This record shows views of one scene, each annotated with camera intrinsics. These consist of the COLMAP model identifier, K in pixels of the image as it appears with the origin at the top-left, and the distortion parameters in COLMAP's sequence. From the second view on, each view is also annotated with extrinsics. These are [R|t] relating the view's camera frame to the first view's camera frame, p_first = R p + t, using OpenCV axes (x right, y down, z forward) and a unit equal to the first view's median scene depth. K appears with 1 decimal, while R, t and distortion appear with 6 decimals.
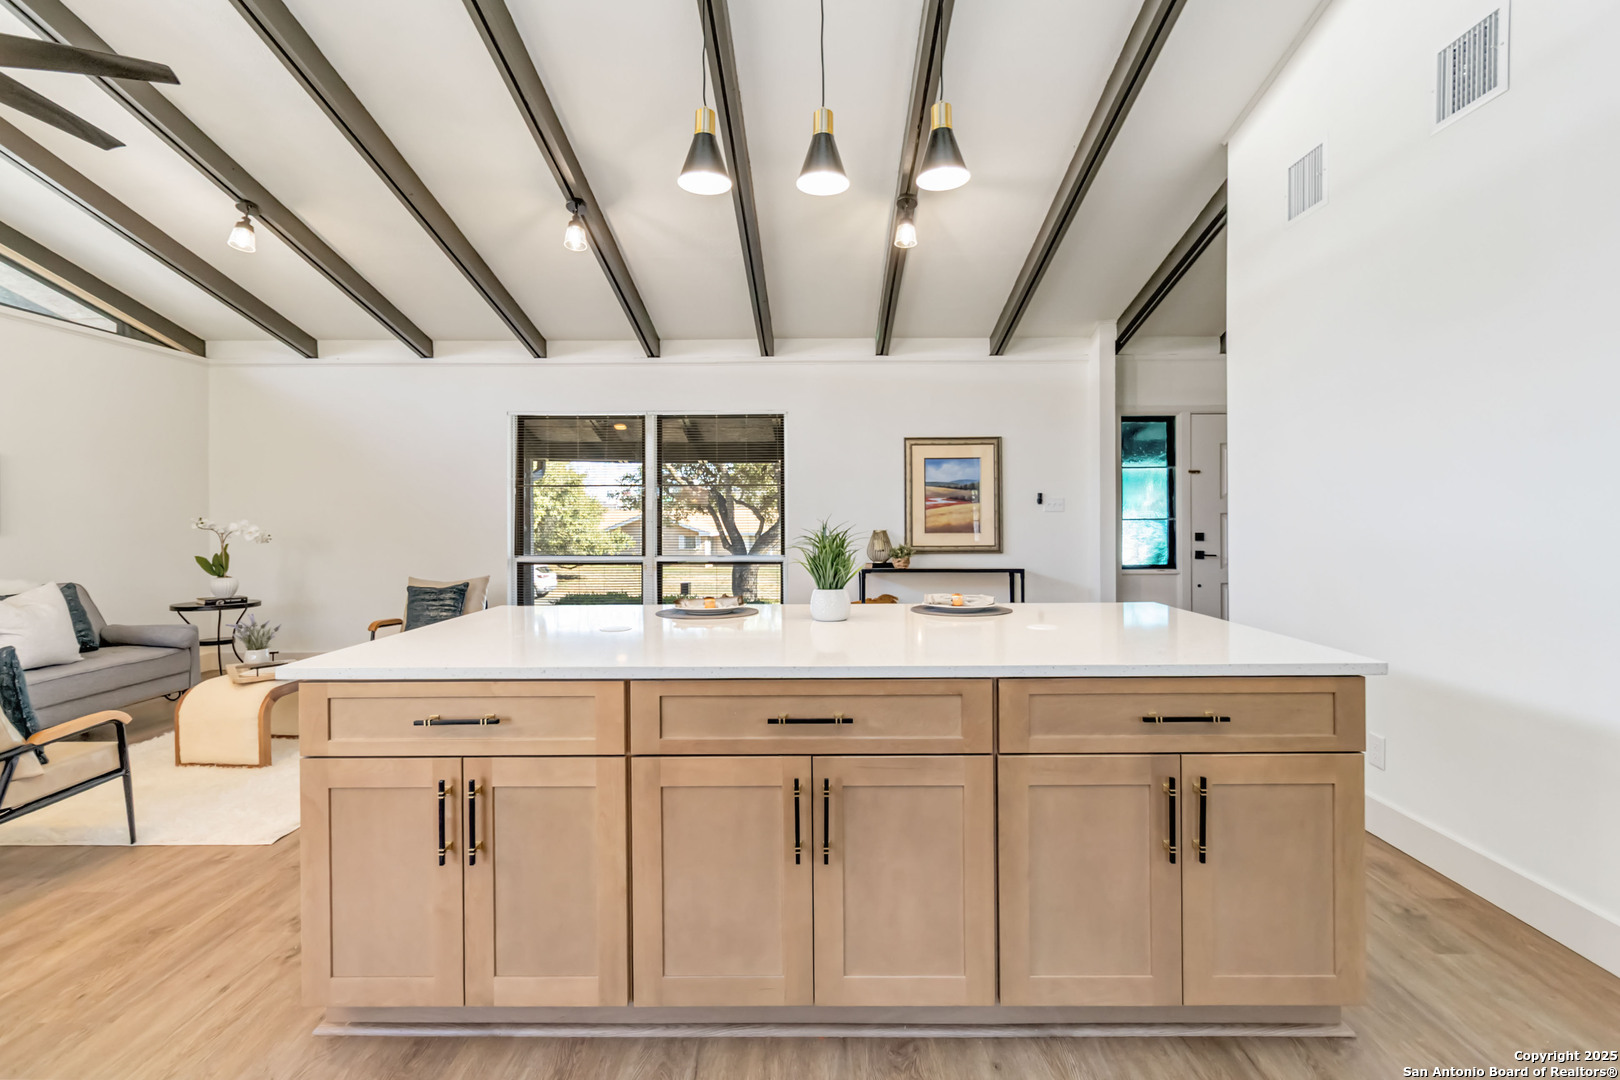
lens RADIAL K [[759.8, 0, 801.7], [0, 759.8, 524.3], [0, 0, 1]] dist [0.004030, 0.000628]
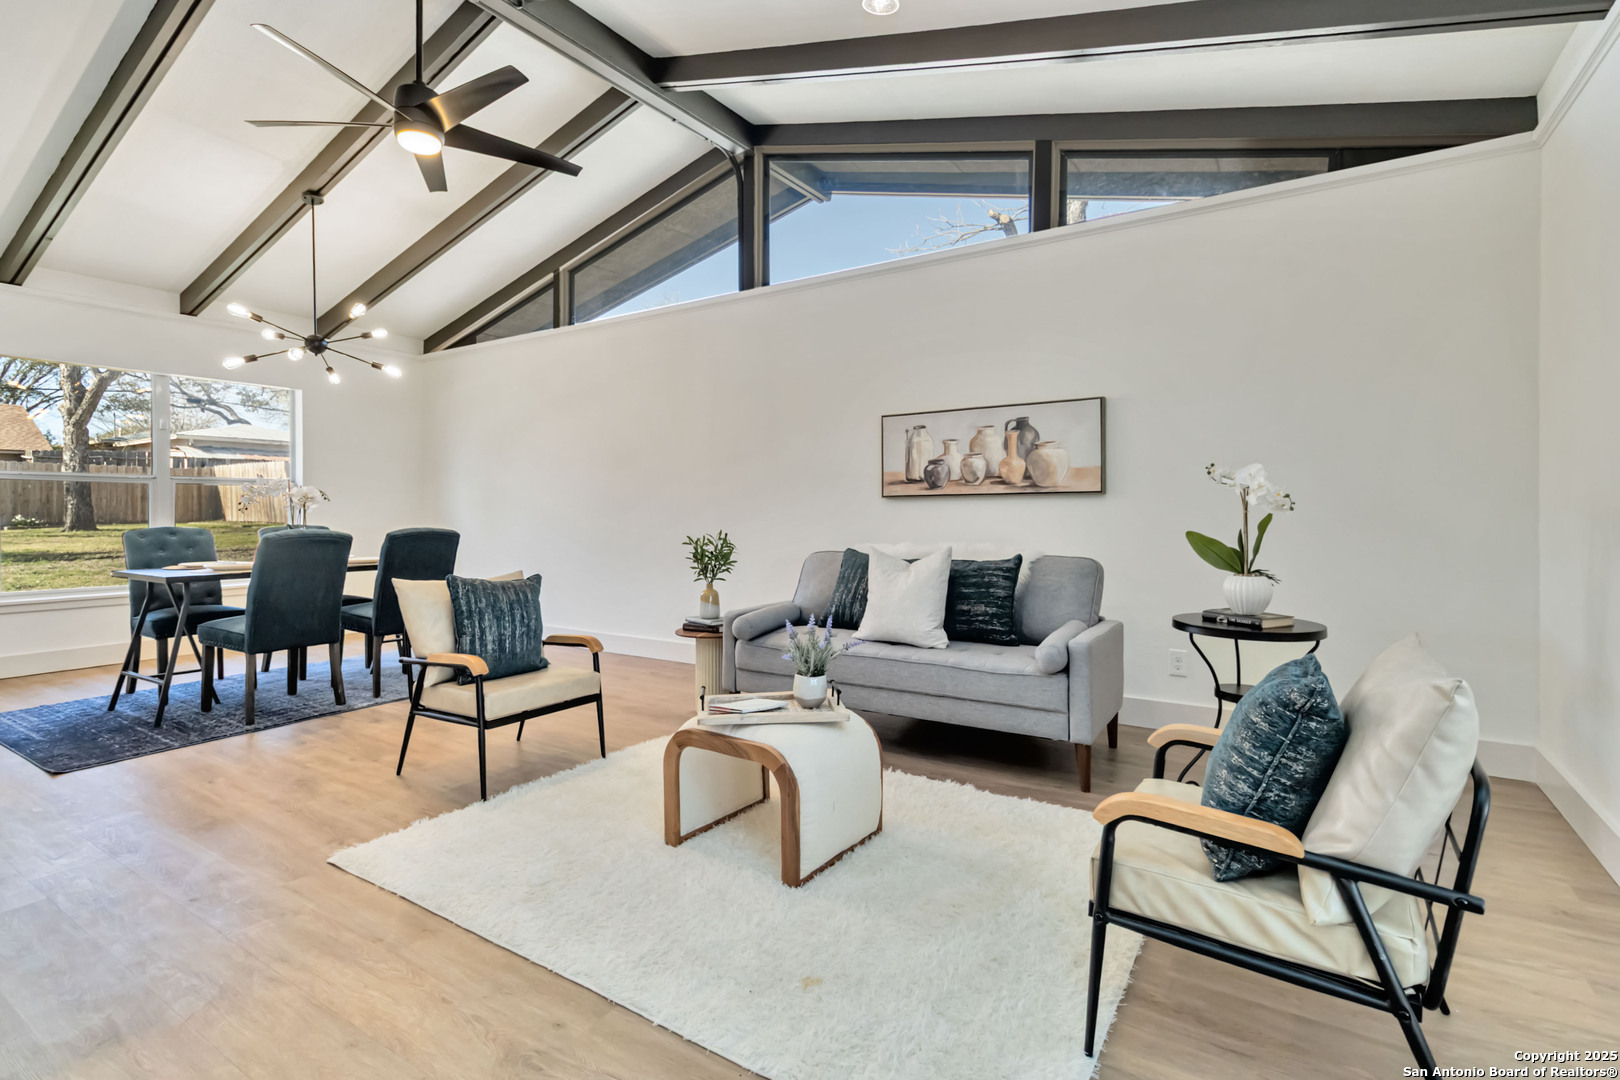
lens RADIAL K [[759.8, 0, 814.6], [0, 759.8, 519.6], [0, 0, 1]] dist [0.004030, 0.000628]
pose [[-0.530325, 0.006963, -0.847766, -0.135417], [-0.005199, 0.999921, 0.011465, 0.021655], [0.847778, 0.010488, -0.530247, 0.870756]]
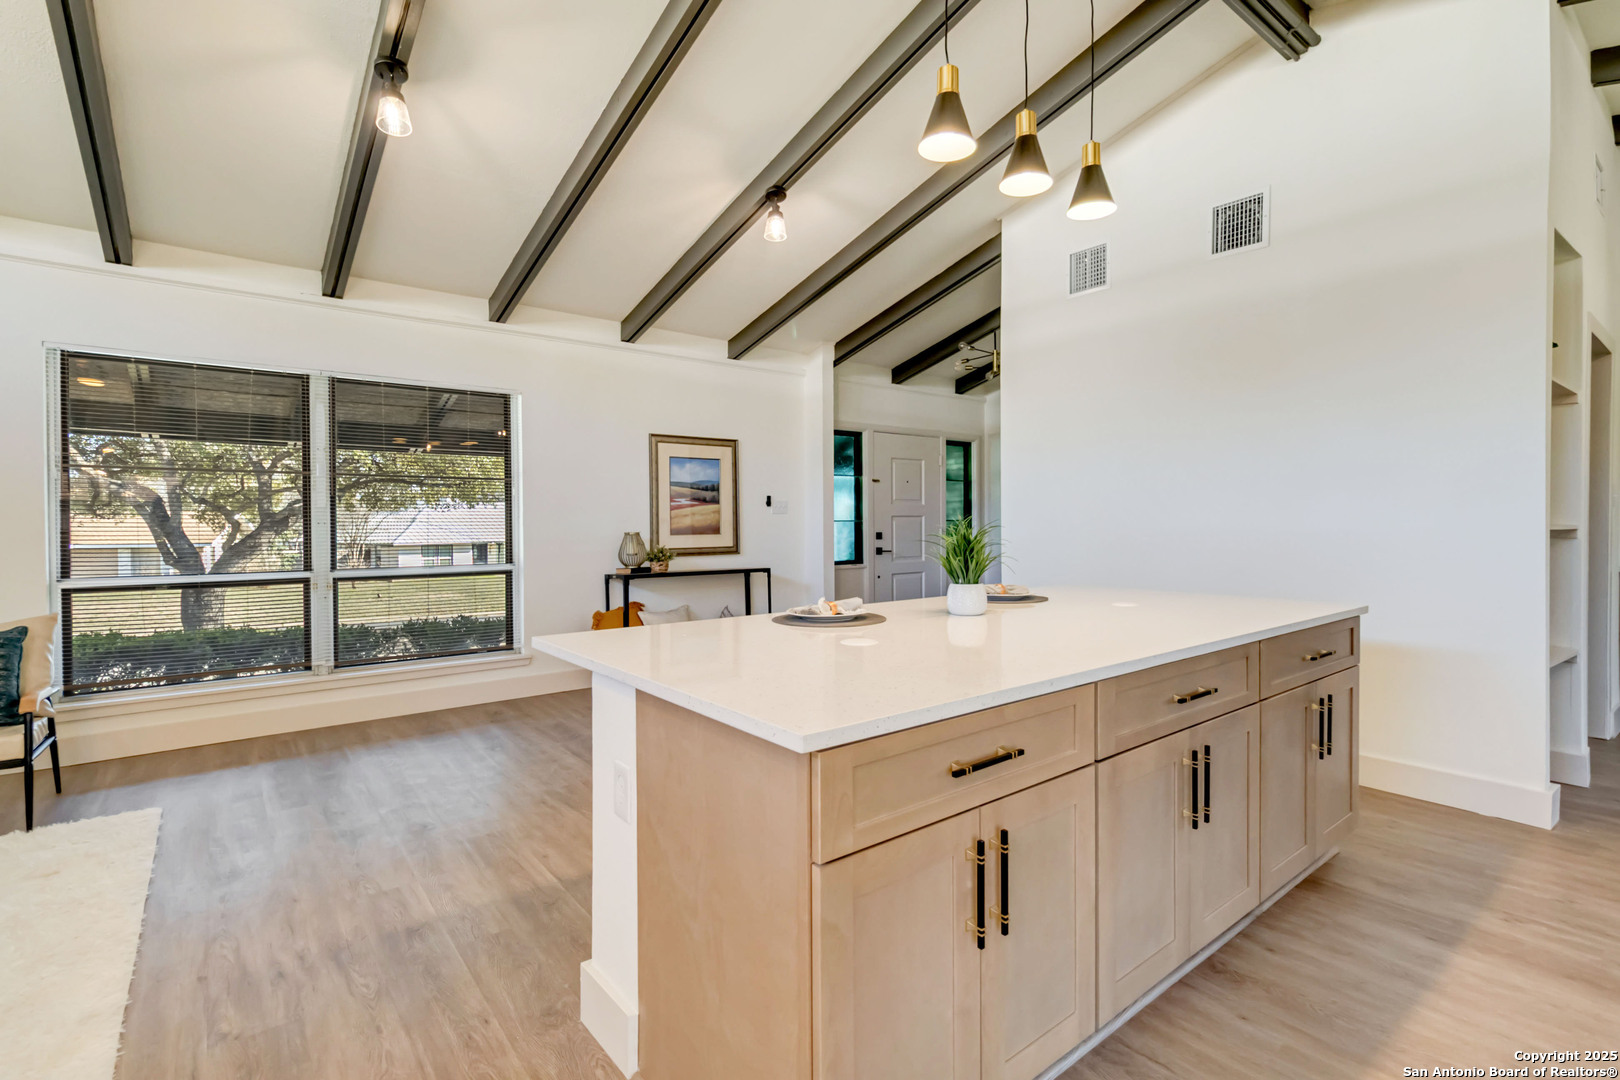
lens RADIAL K [[759.8, 0, 819.9], [0, 759.8, 538.2], [0, 0, 1]] dist [0.004030, 0.000628]
pose [[0.771754, -0.013718, 0.635773, -0.302349], [0.007614, 0.999895, 0.012331, 0.005180], [-0.635875, -0.004675, 0.771778, 0.141360]]
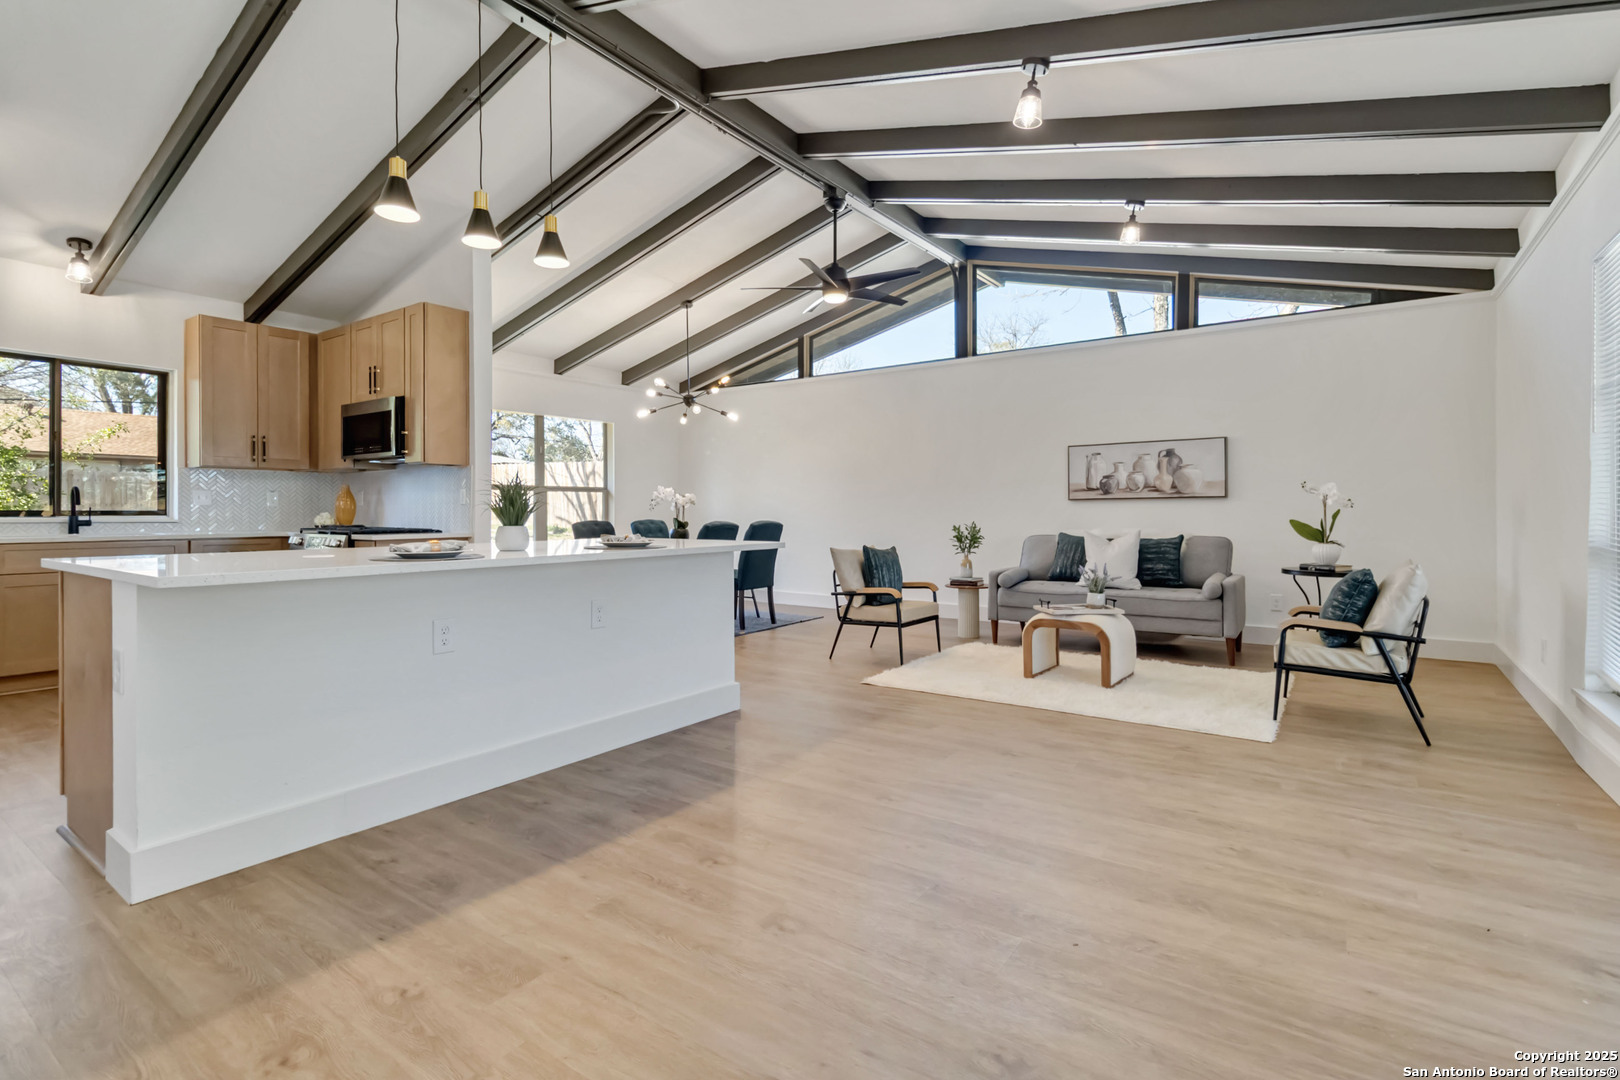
lens RADIAL K [[759.8, 0, 817.1], [0, 759.8, 519.2], [0, 0, 1]] dist [0.004030, 0.000628]
pose [[-0.560205, 0.008176, -0.828313, 0.323282], [-0.002738, 0.999928, 0.011721, 0.024225], [0.828349, 0.008834, -0.560142, 0.854807]]
